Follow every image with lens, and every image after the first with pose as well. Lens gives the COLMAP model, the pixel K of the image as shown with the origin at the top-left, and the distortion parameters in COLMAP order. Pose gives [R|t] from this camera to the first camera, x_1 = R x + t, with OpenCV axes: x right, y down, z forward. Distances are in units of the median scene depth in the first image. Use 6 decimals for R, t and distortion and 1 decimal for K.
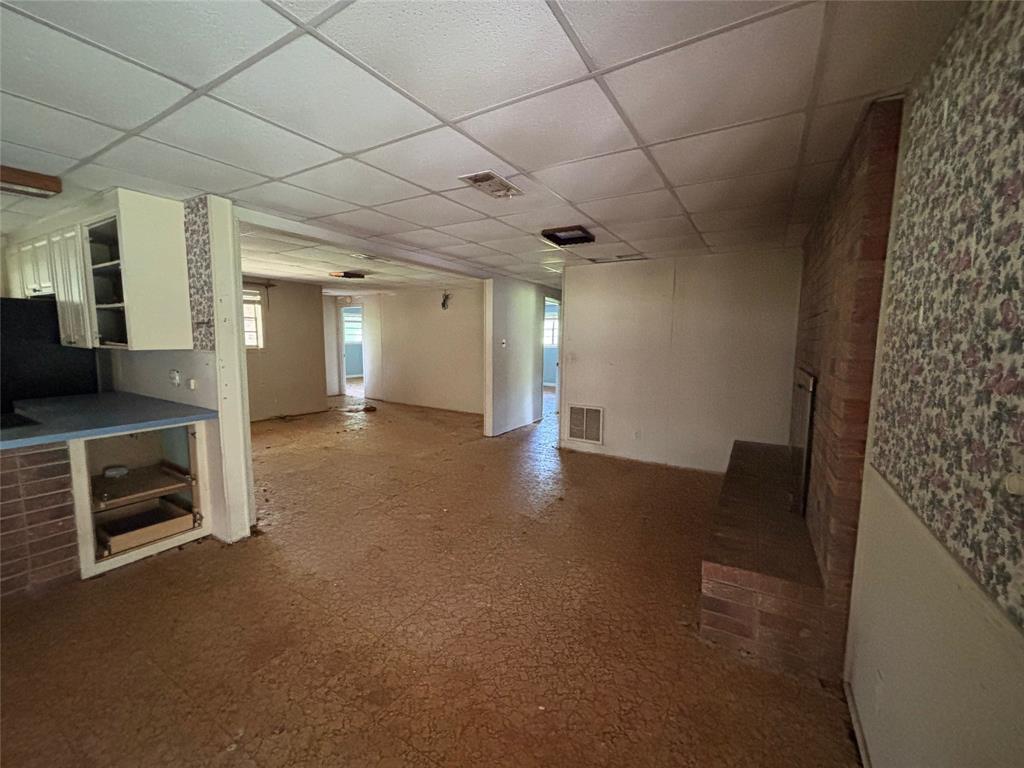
lens RADIAL K [[419.1, 0, 512.4], [0, 419.1, 380.2], [0, 0, 1]] dist [0.000501, 0.003083]
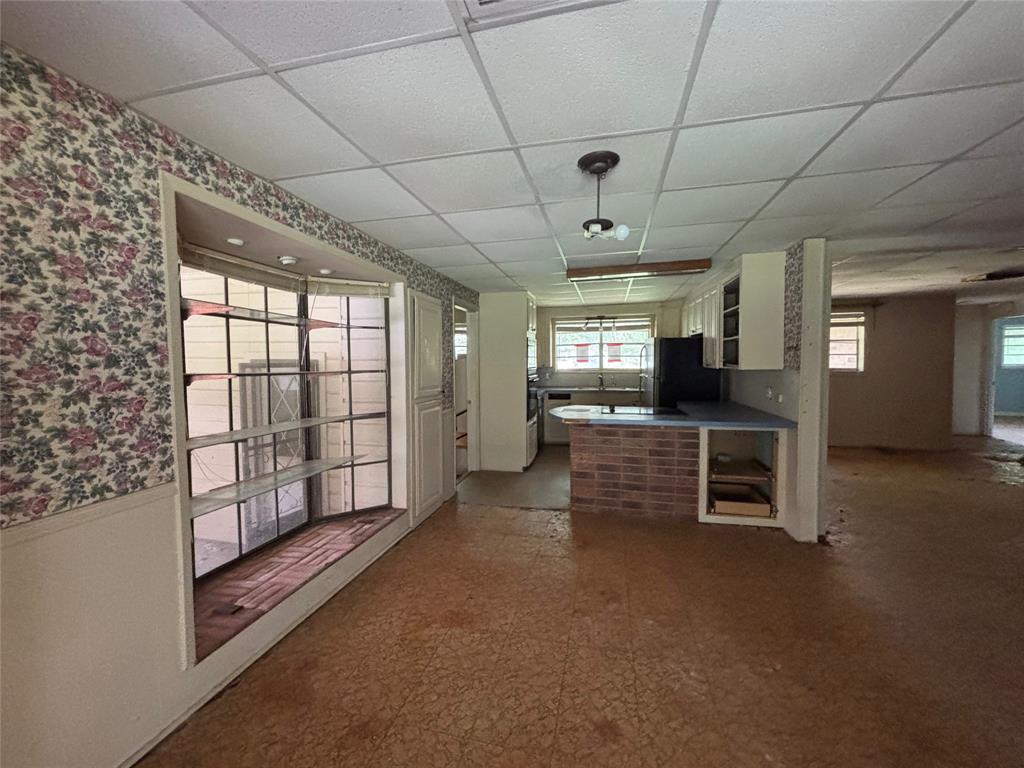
lens RADIAL K [[419.1, 0, 505.9], [0, 419.1, 382.4], [0, 0, 1]] dist [0.000501, 0.003083]
pose [[0.303052, 0.034274, -0.952358, 0.145443], [-0.085559, 0.996296, 0.008629, 0.020739], [0.949126, 0.078867, 0.304861, -0.120072]]
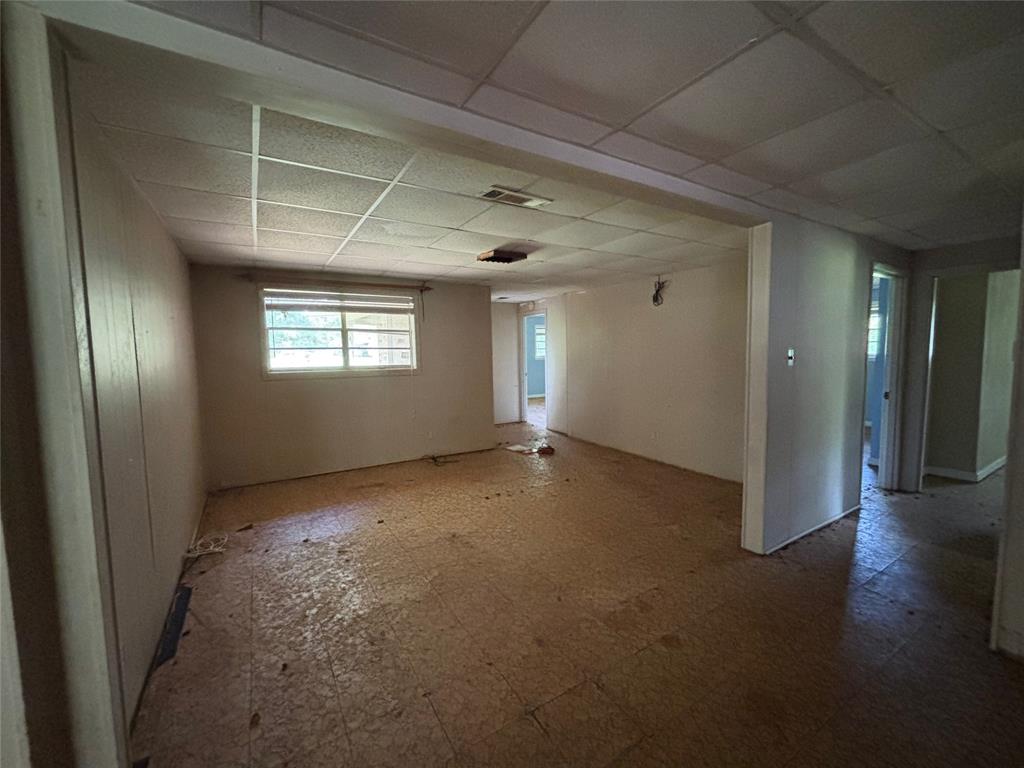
lens RADIAL K [[419.1, 0, 507.6], [0, 419.1, 386.6], [0, 0, 1]] dist [0.000501, 0.003083]
pose [[0.884834, 0.015467, -0.465650, -0.164960], [-0.022381, 0.999706, -0.009322, -0.087608], [0.465369, 0.018670, 0.884920, 0.852335]]
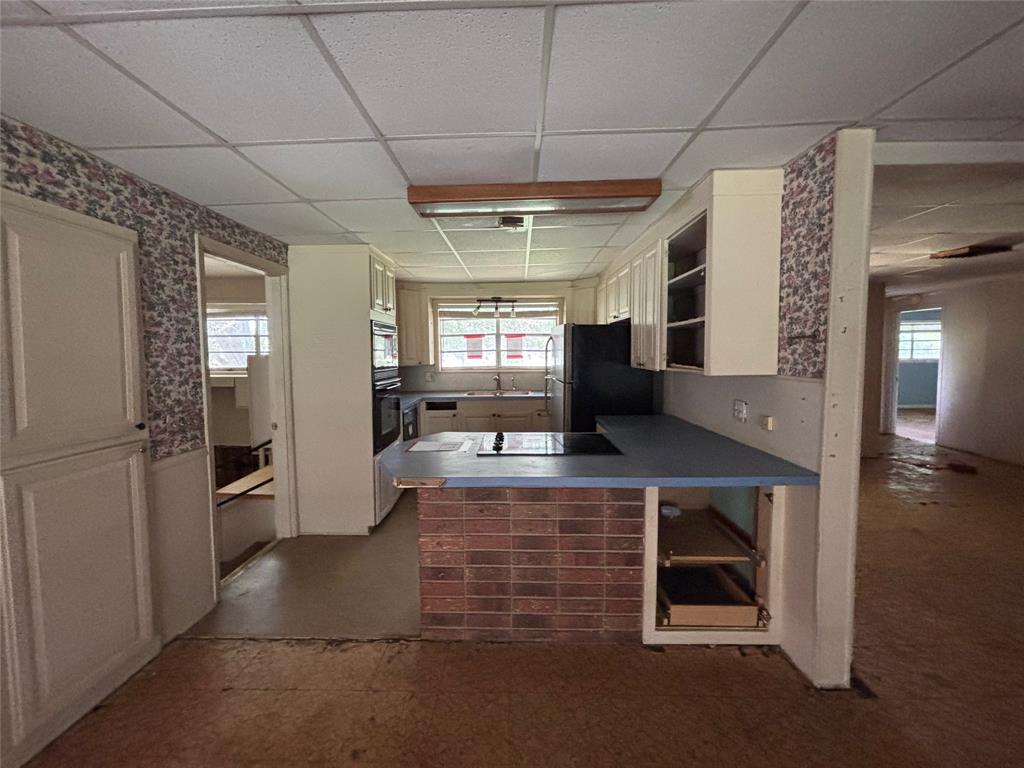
lens RADIAL K [[419.1, 0, 504.7], [0, 419.1, 380.3], [0, 0, 1]] dist [0.000501, 0.003083]
pose [[0.490837, 0.038477, -0.870401, -0.365878], [-0.075198, 0.997167, 0.001676, -0.031404], [0.868000, 0.064630, 0.492340, 0.252869]]
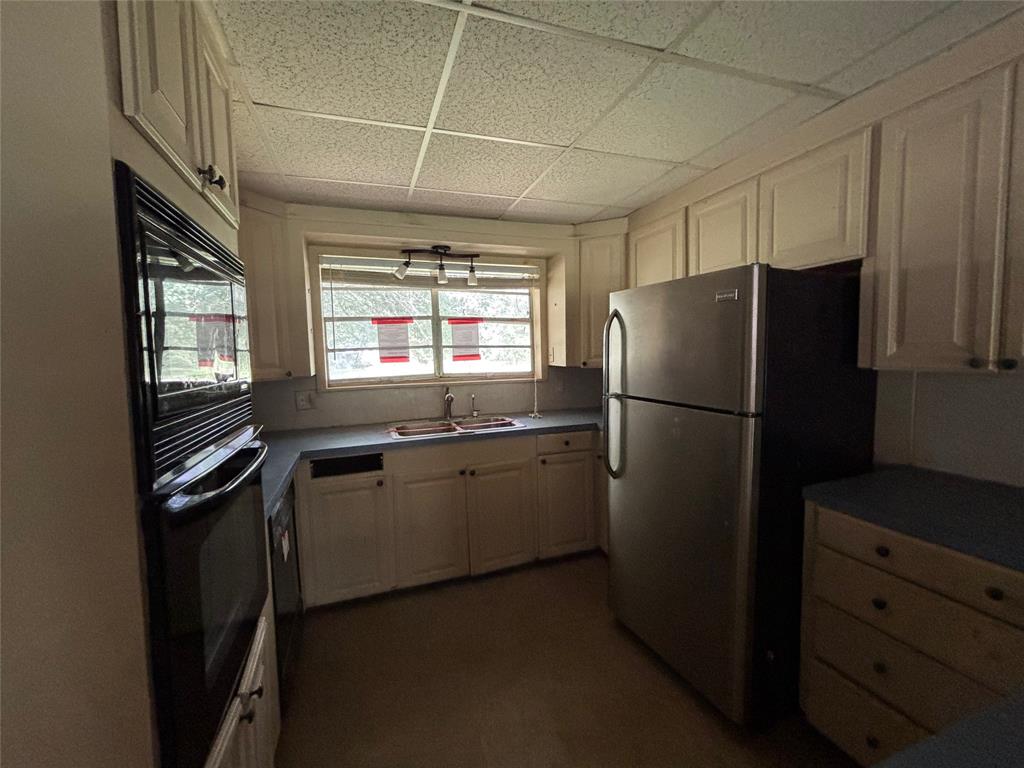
lens RADIAL K [[419.1, 0, 506.1], [0, 419.1, 379.3], [0, 0, 1]] dist [0.000501, 0.003083]
pose [[0.769498, 0.003726, -0.638639, -1.237767], [-0.030403, 0.999063, -0.030804, -0.050814], [0.637925, 0.043120, 0.768890, 0.452102]]
